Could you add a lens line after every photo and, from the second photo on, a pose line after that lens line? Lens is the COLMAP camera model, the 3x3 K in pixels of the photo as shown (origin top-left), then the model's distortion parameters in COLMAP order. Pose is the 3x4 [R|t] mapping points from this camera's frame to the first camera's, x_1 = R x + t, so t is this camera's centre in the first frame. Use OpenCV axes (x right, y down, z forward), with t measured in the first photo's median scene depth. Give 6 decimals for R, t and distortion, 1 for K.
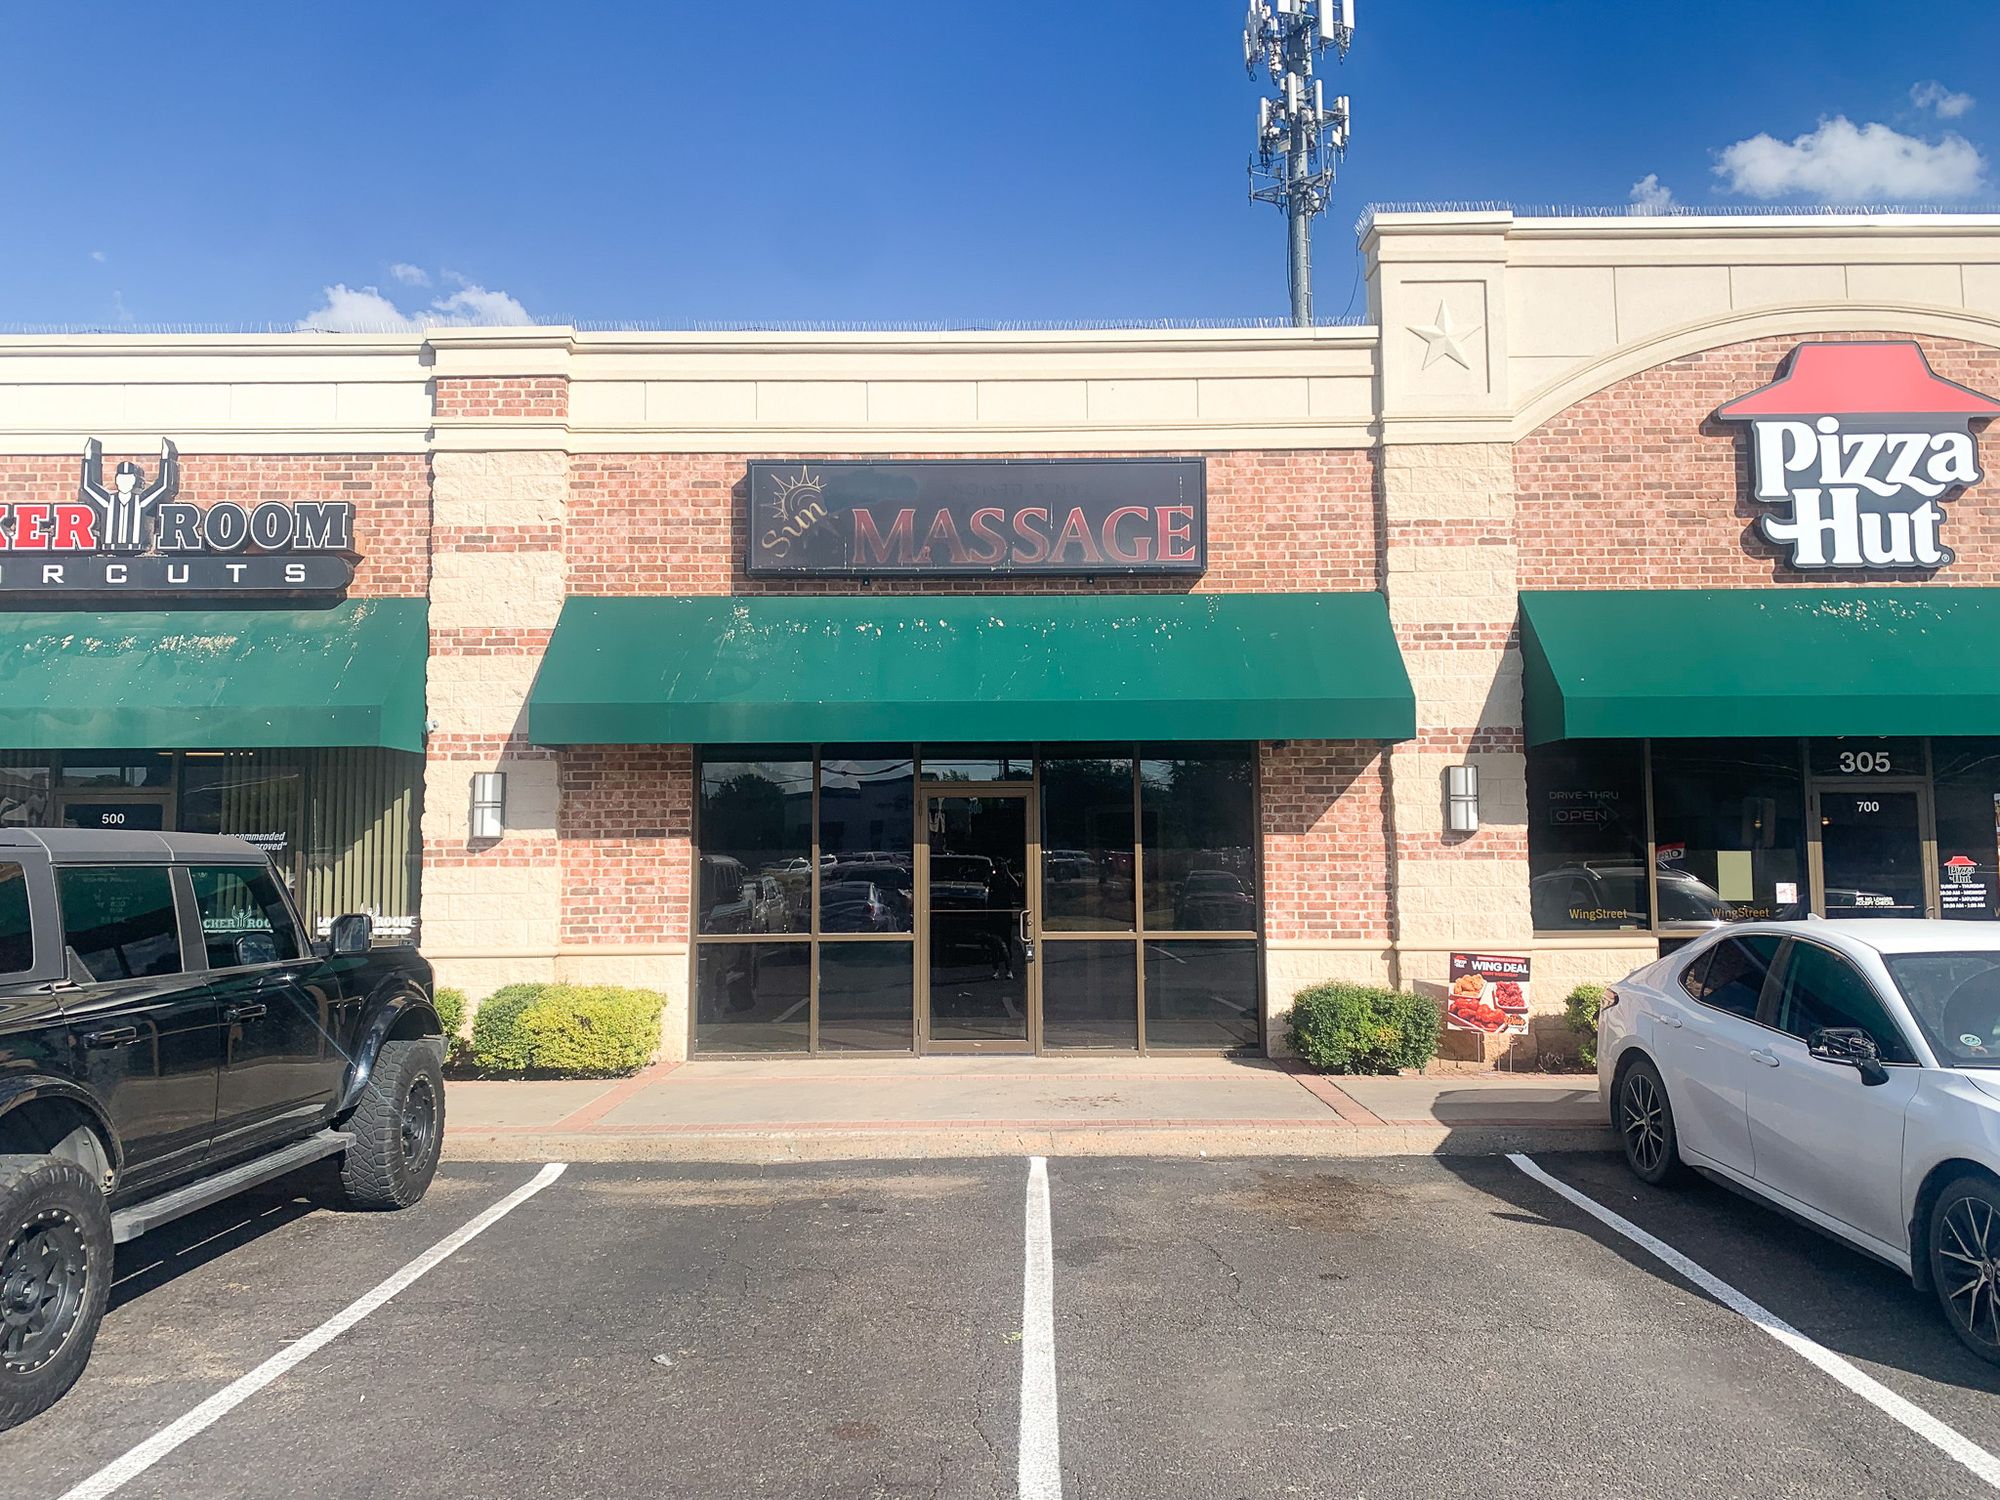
lens RADIAL K [[1489.3, 0, 1011.6], [0, 1489.3, 732.7], [0, 0, 1]] dist [0.018175, -0.007572]
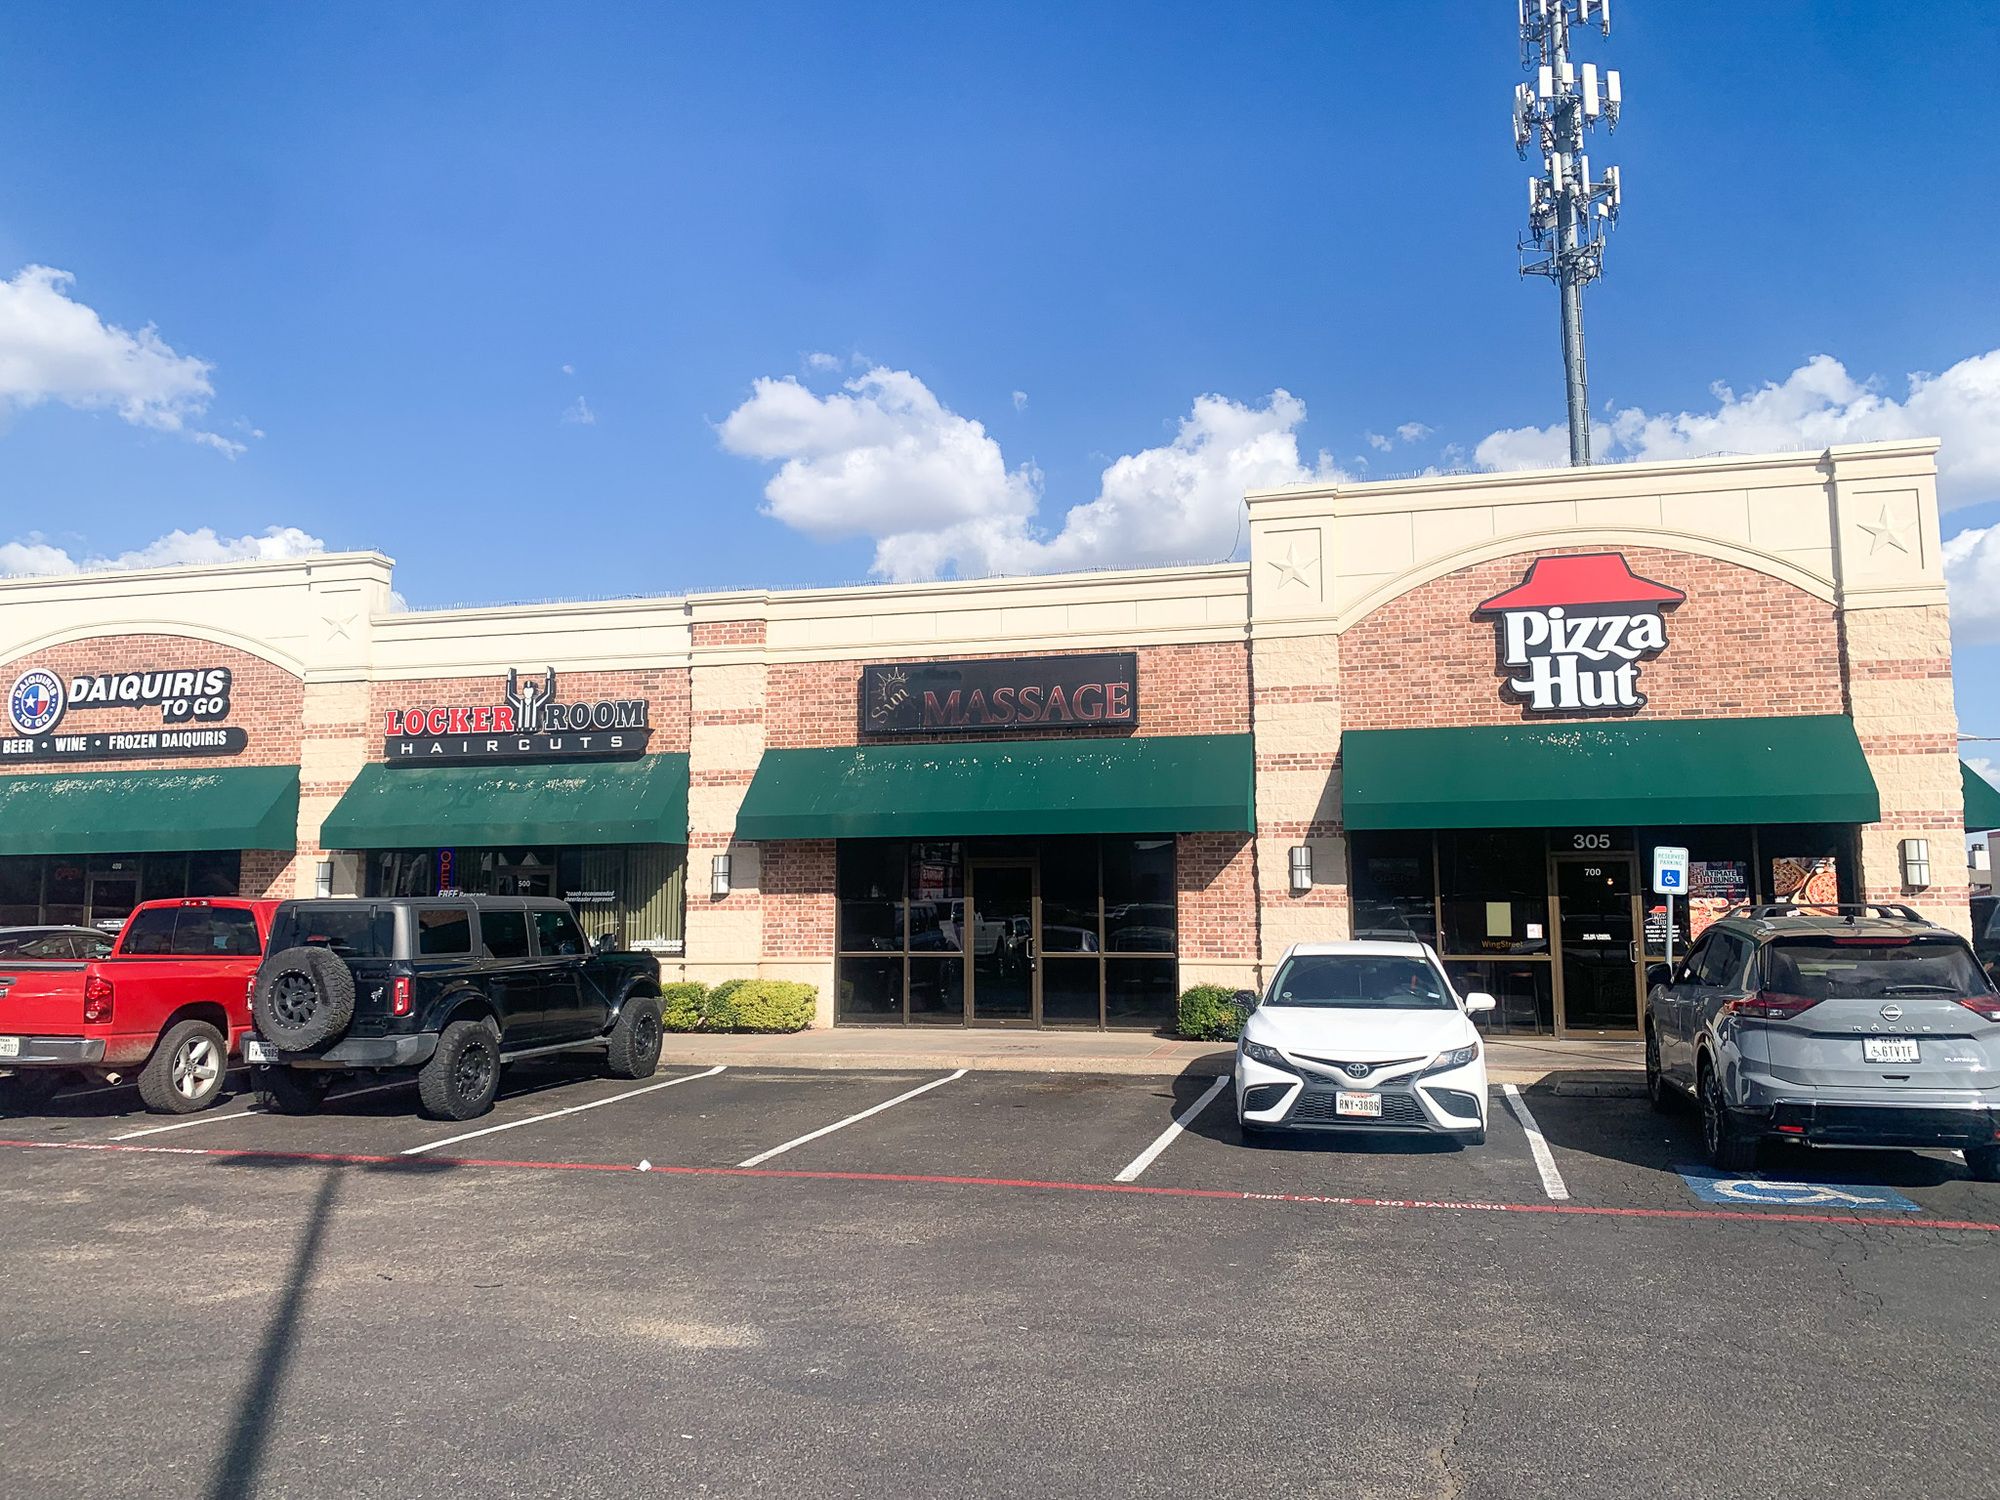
lens RADIAL K [[1401.6, 0, 999.5], [0, 1401.6, 732.7], [0, 0, 1]] dist [0.063621, -0.007428]
pose [[0.971539, -0.028507, -0.235158, 0.338204], [0.019585, 0.999000, -0.040188, -0.042091], [0.236068, 0.034439, 0.971126, -0.484615]]
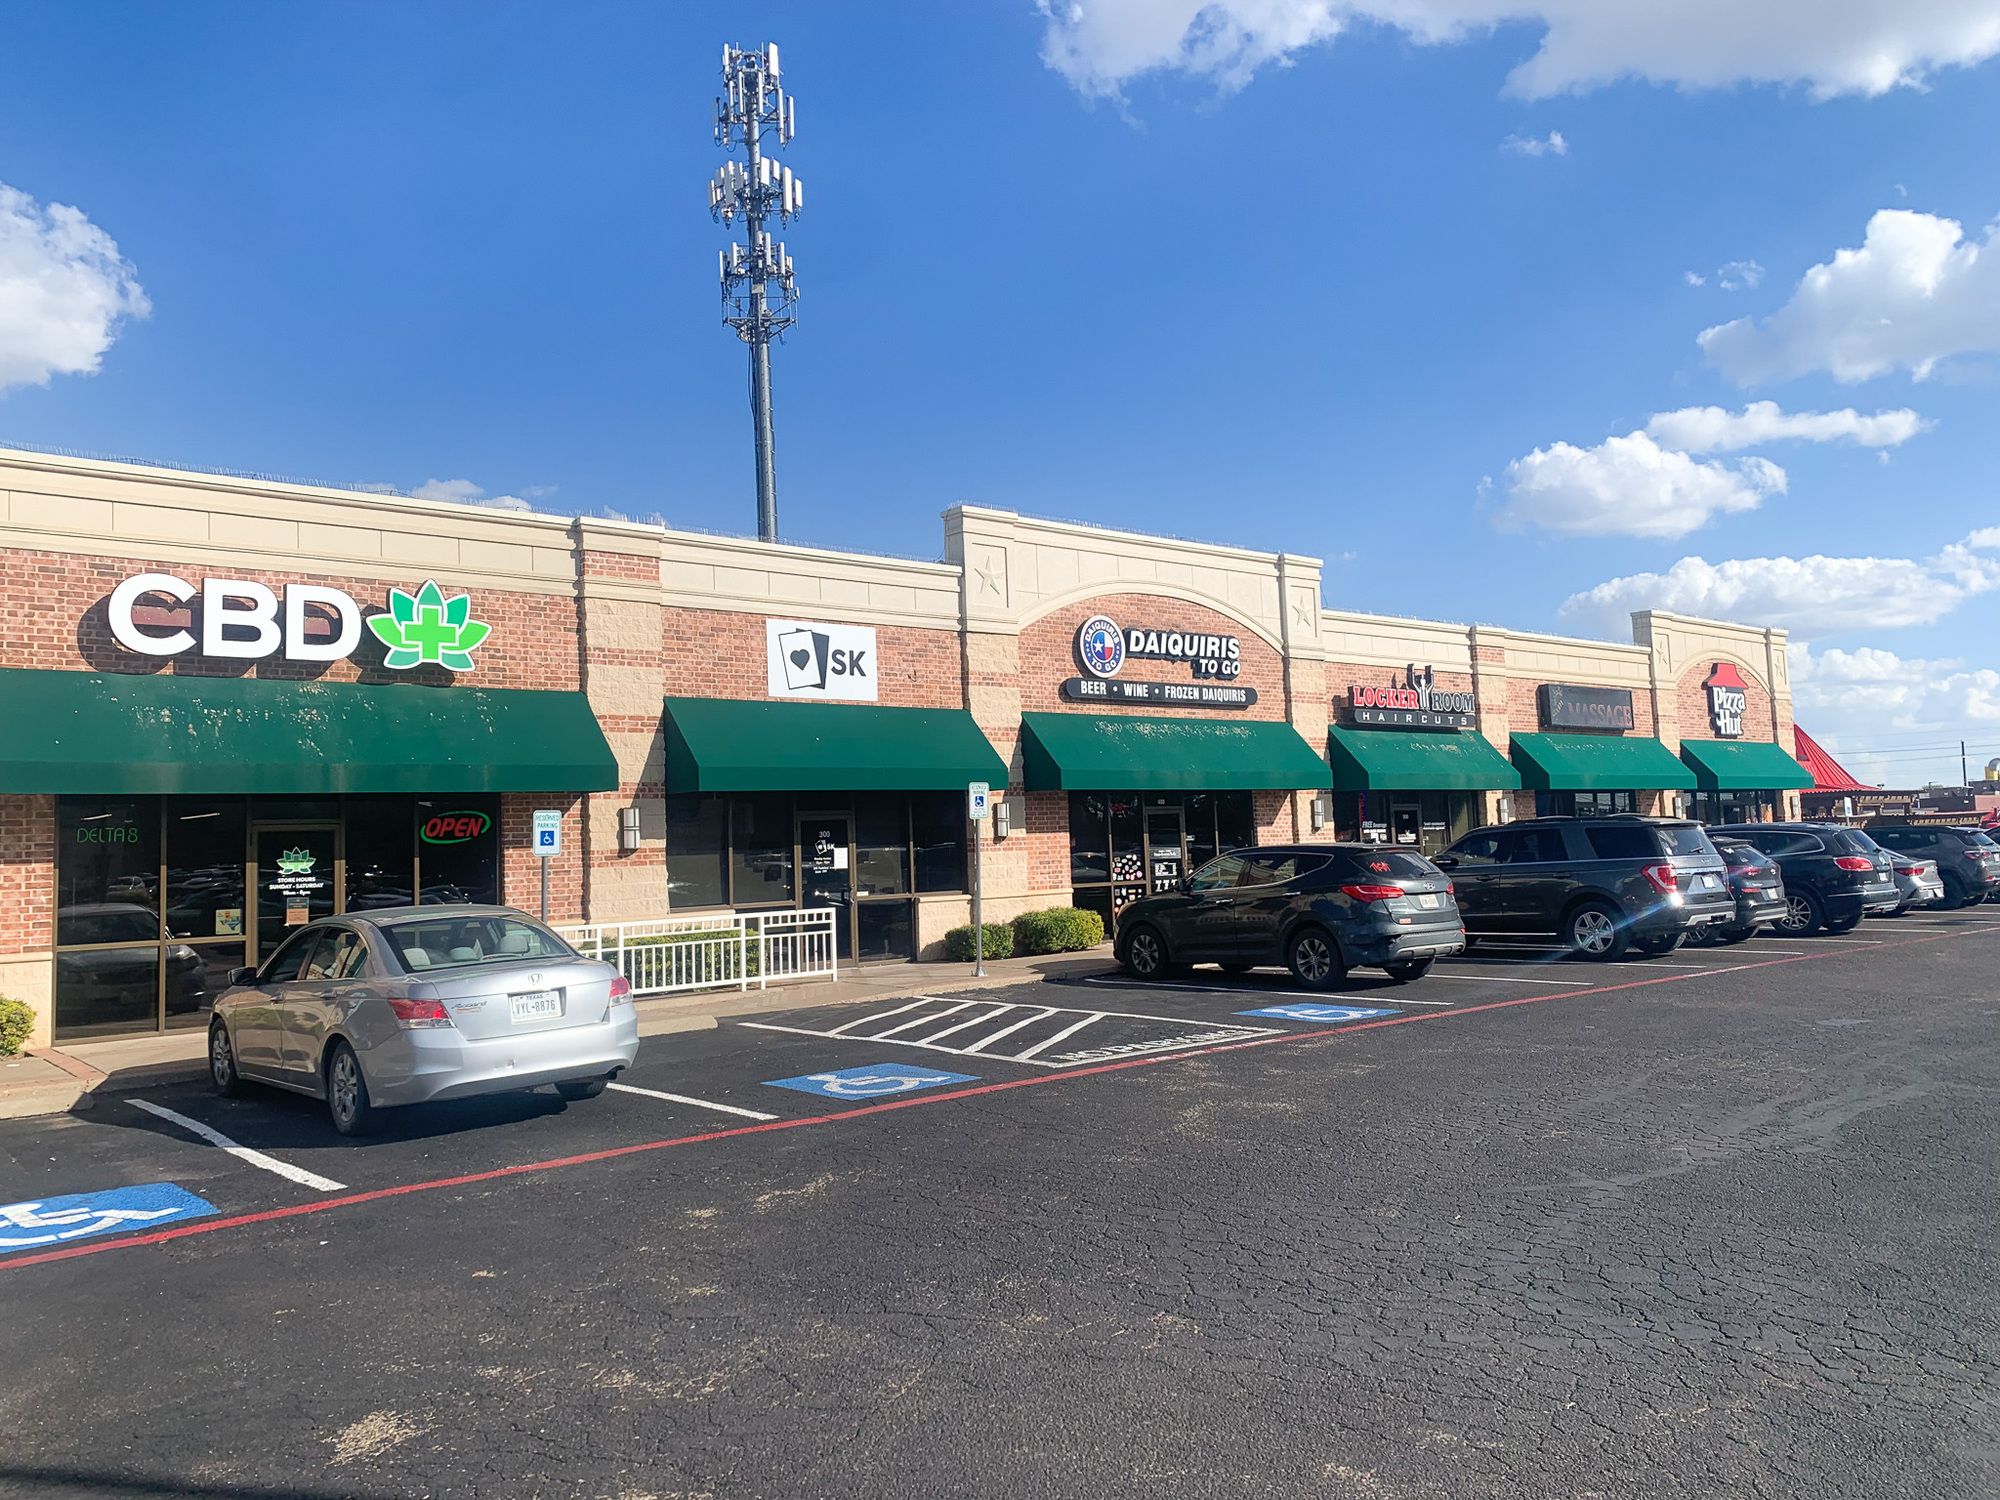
lens RADIAL K [[1572.7, 0, 989.9], [0, 1572.7, 734.8], [0, 0, 1]] dist [0.021184, -0.001252]
pose [[0.757414, 0.027108, 0.652373, -0.486670], [-0.023162, 0.999624, -0.014646, -0.037597], [-0.652525, -0.004018, 0.757757, -0.494247]]
